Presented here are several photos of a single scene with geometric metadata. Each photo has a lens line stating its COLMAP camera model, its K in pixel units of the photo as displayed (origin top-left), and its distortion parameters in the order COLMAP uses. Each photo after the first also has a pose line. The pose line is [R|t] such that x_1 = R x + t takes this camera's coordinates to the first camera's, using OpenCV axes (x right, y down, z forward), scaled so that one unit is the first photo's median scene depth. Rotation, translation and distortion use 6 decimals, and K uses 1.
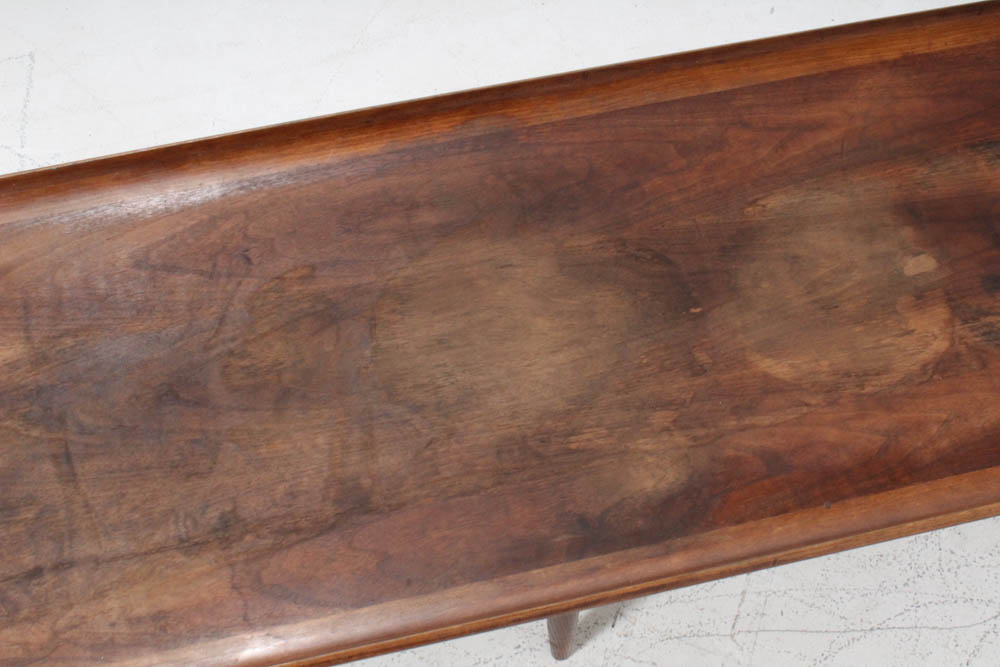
lens RADIAL K [[1469.1, 0, 500.1], [0, 1469.1, 332.3], [0, 0, 1]] dist [-0.045832, 0.000000]
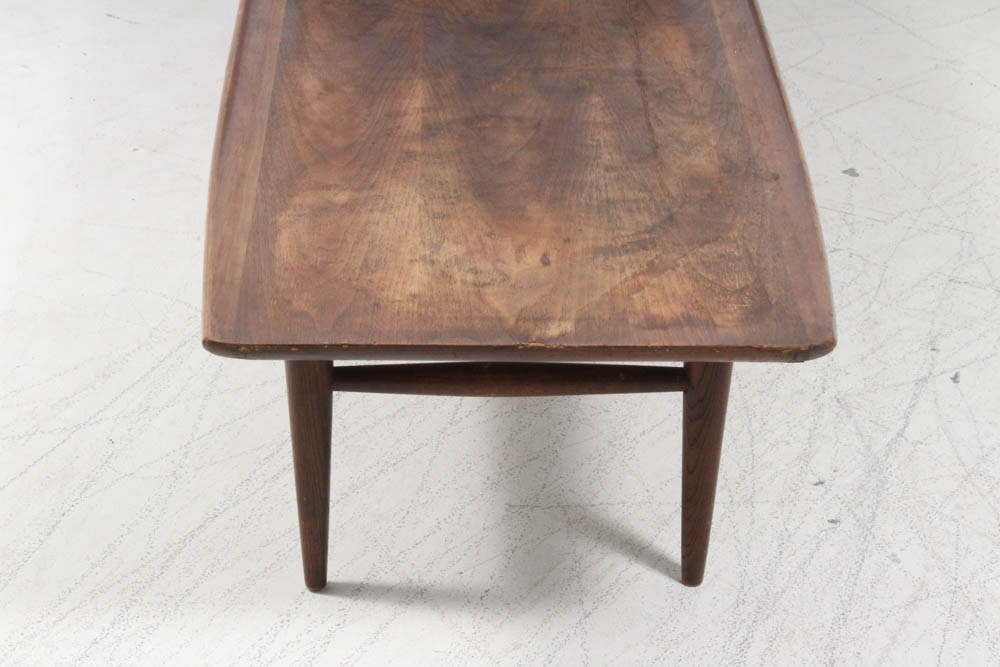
lens RADIAL K [[2345.1, 0, 495.6], [0, 2345.1, 333.1], [0, 0, 1]] dist [0.077274, 0.000000]
pose [[0.208030, -0.466275, 0.859832, -1.882961], [0.830670, 0.548358, 0.096393, -0.007250], [-0.516441, 0.694184, 0.501395, 0.211010]]
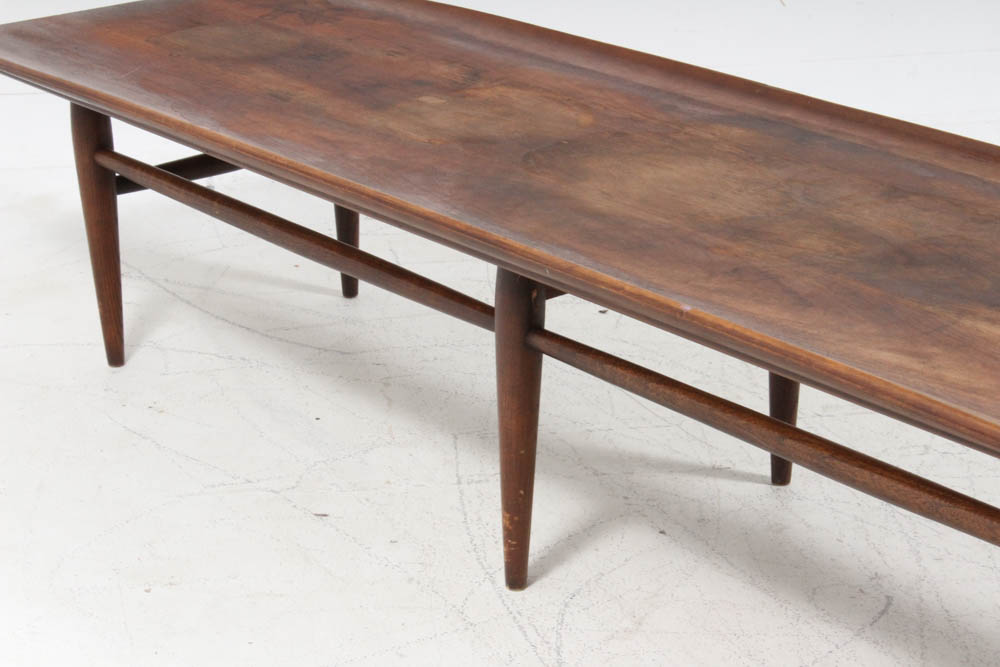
lens RADIAL K [[2345.1, 0, 492.2], [0, 2345.1, 329.9], [0, 0, 1]] dist [0.077274, 0.000000]
pose [[-0.444826, -0.316845, 0.837699, -1.370821], [0.770601, 0.341240, 0.538265, -0.962062], [-0.456403, 0.884966, 0.092369, 0.982992]]
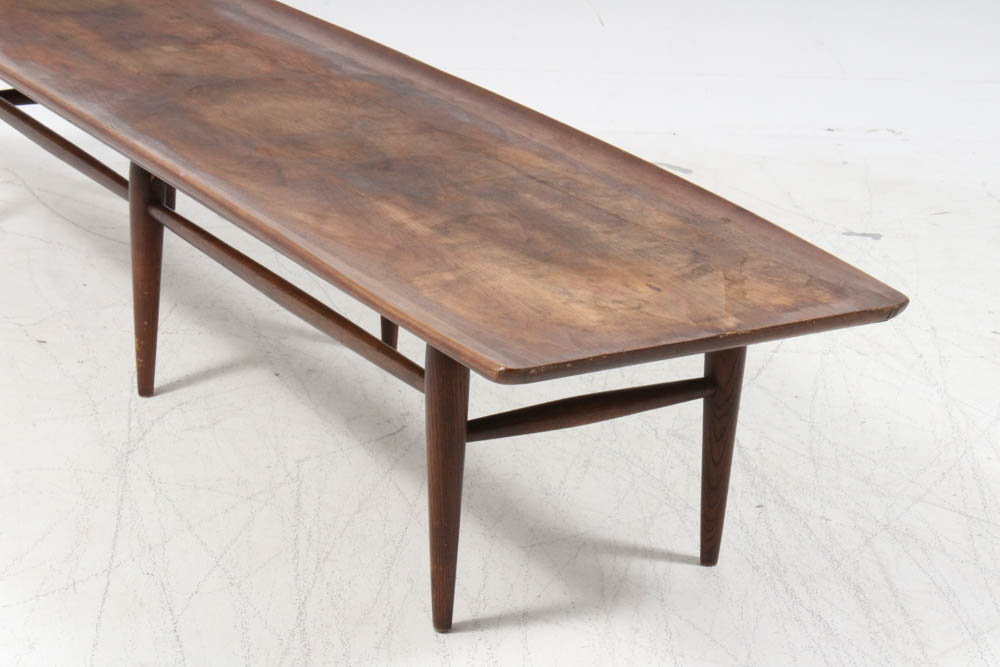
lens RADIAL K [[2345.1, 0, 498.2], [0, 2345.1, 335.1], [0, 0, 1]] dist [0.077274, 0.000000]
pose [[-0.306753, -0.331433, 0.892219, -2.182193], [0.793935, 0.427916, 0.431920, -0.727368], [-0.524948, 0.840857, 0.131872, 0.755268]]
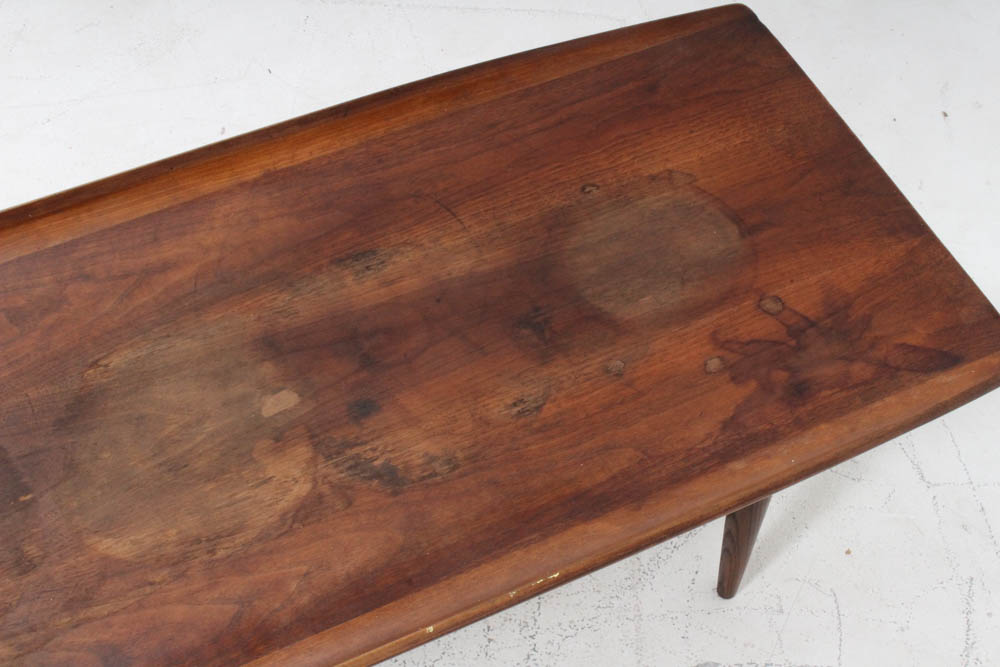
lens RADIAL K [[1608.1, 0, 506.9], [0, 1608.1, 337.5], [0, 0, 1]] dist [-0.009698, 0.000000]
pose [[0.975831, -0.161987, 0.146674, 0.289243], [0.172242, 0.983222, -0.060063, -0.001770], [-0.134483, 0.083874, 0.987360, -0.006600]]
